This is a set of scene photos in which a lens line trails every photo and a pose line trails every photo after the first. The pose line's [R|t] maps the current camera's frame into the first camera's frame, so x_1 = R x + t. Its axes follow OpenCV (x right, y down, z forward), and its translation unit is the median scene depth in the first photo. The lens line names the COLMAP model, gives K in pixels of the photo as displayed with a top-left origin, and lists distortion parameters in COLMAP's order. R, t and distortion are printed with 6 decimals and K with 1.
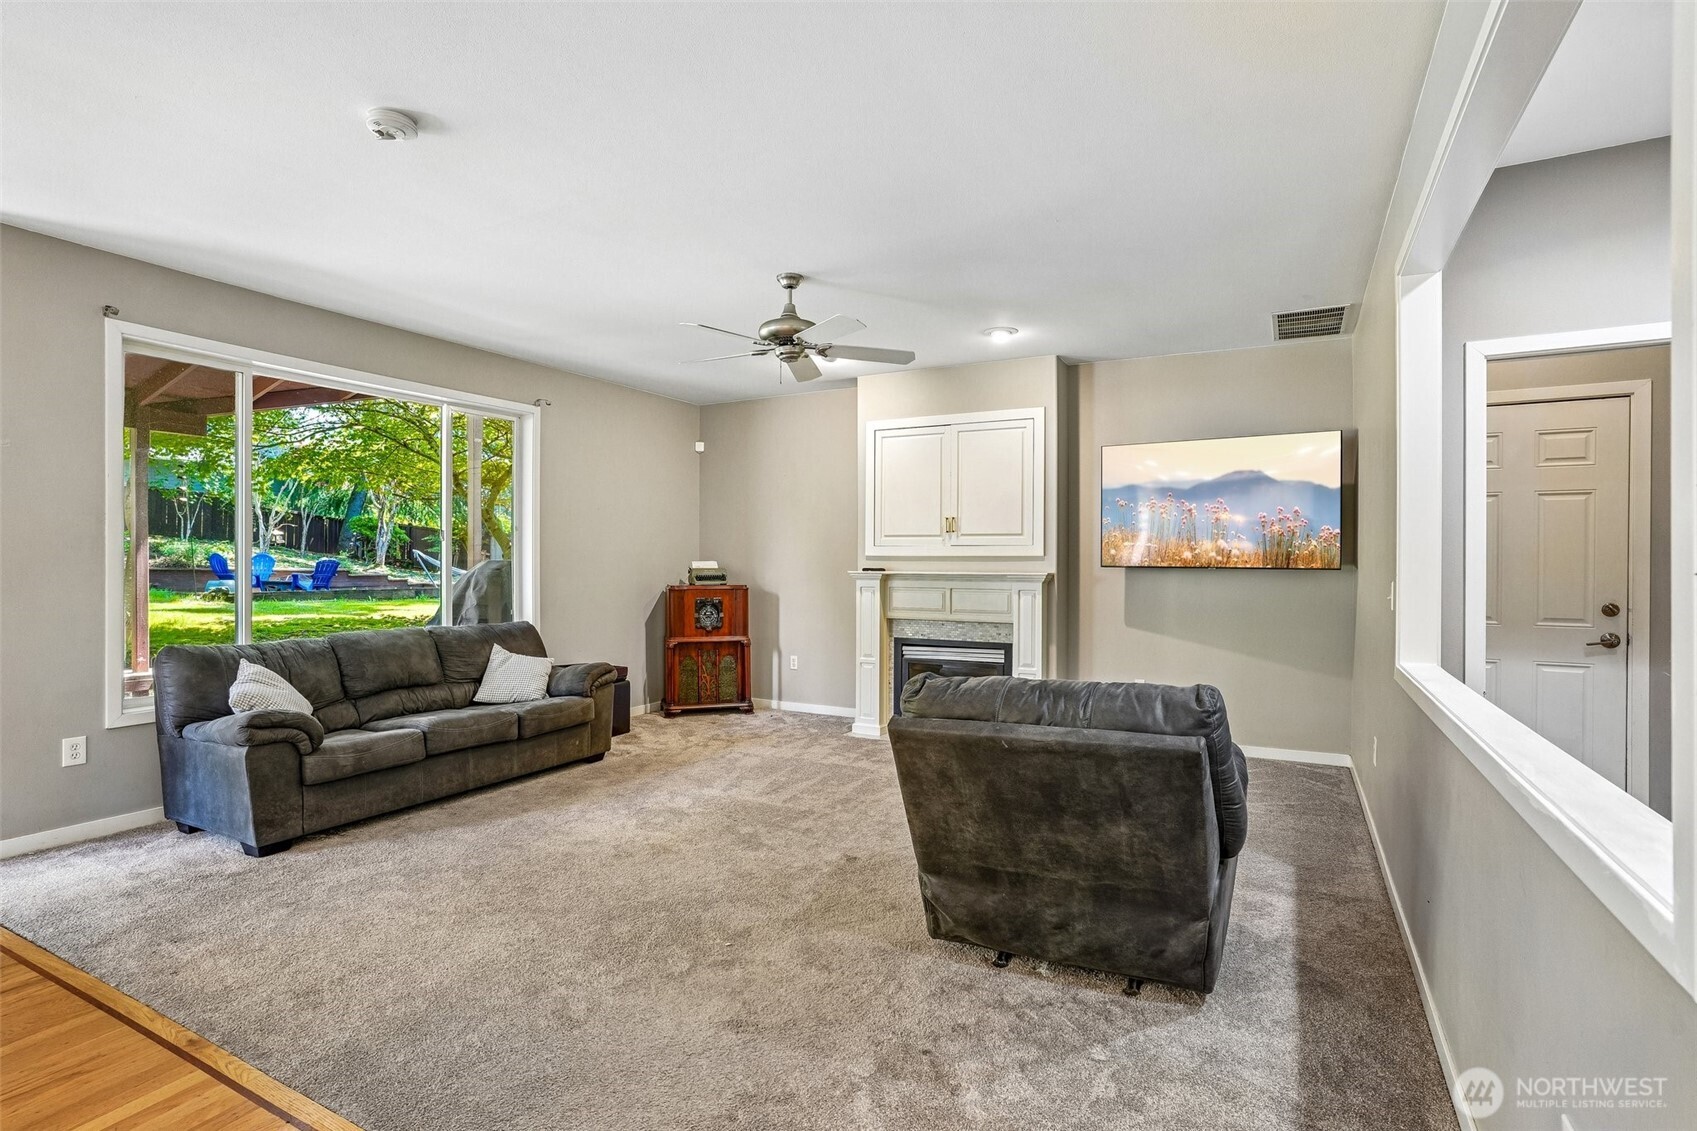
lens RADIAL K [[827.1, 0, 848.5], [0, 827.1, 565.5], [0, 0, 1]] dist [-0.066354, 0.039013]
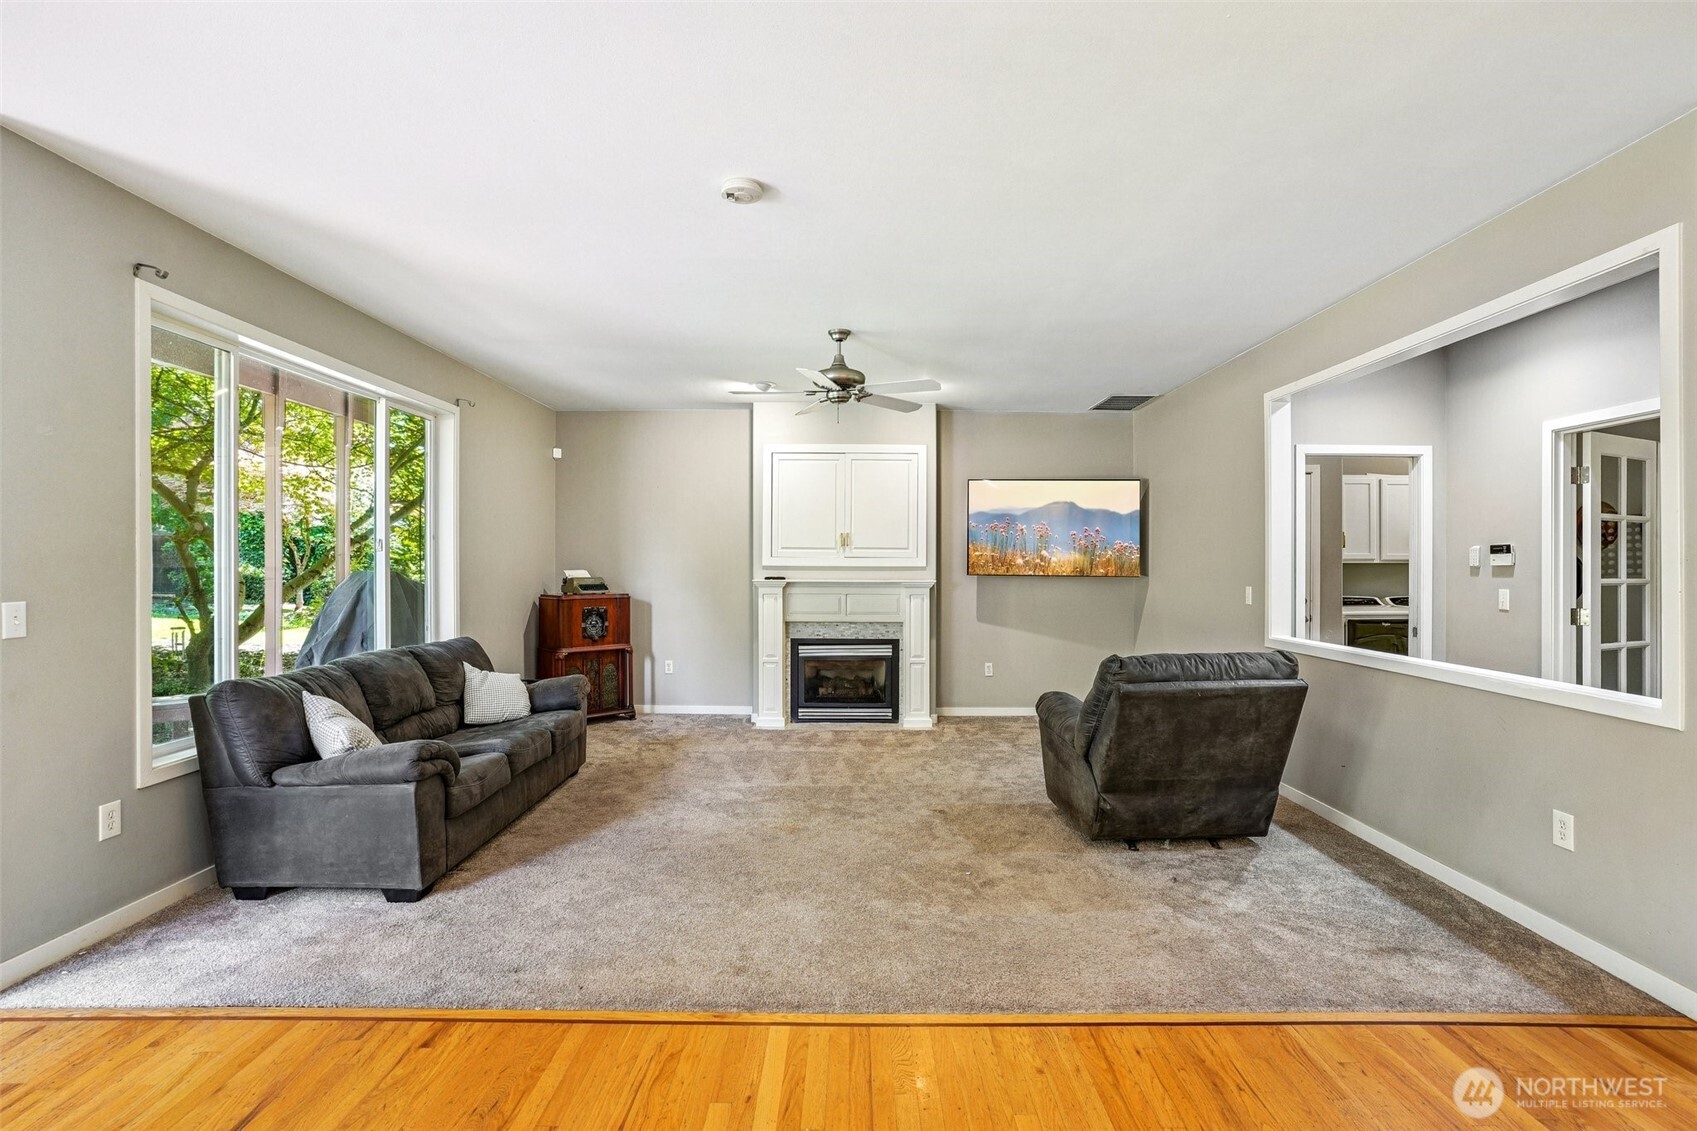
lens RADIAL K [[827.1, 0, 848.5], [0, 827.1, 565.5], [0, 0, 1]] dist [-0.066354, 0.039013]
pose [[0.881689, -0.001094, 0.471830, -0.550504], [0.001351, 0.999999, -0.000205, -0.015952], [-0.471830, 0.000818, 0.881689, -0.037218]]
